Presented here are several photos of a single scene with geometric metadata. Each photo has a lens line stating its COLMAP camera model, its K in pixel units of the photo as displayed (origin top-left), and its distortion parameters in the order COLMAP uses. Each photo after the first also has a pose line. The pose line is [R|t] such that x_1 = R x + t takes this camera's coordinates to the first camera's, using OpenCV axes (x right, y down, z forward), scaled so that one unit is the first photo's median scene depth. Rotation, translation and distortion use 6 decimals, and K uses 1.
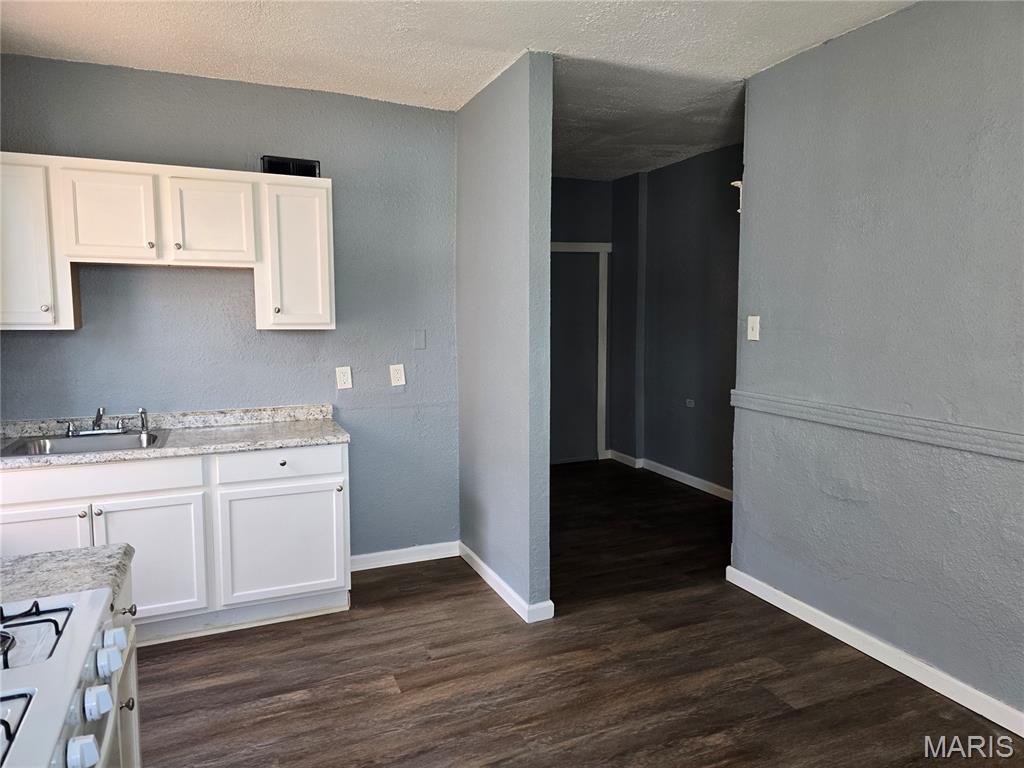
lens RADIAL K [[687.3, 0, 521.4], [0, 687.3, 379.7], [0, 0, 1]] dist [0.075124, -0.064134]
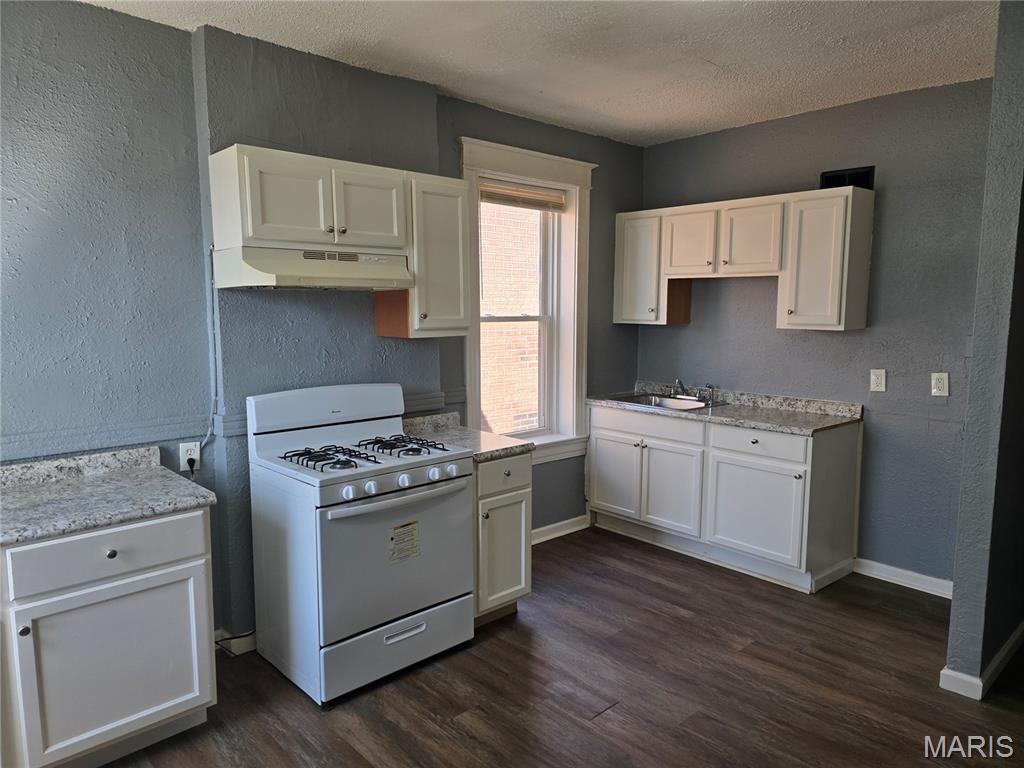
lens RADIAL K [[687.3, 0, 515.6], [0, 687.3, 386.1], [0, 0, 1]] dist [0.075124, -0.064134]
pose [[0.331168, 0.112821, -0.936803, 0.622671], [-0.102946, 0.991220, 0.082982, -0.029841], [0.937939, 0.068959, 0.339875, 0.210187]]
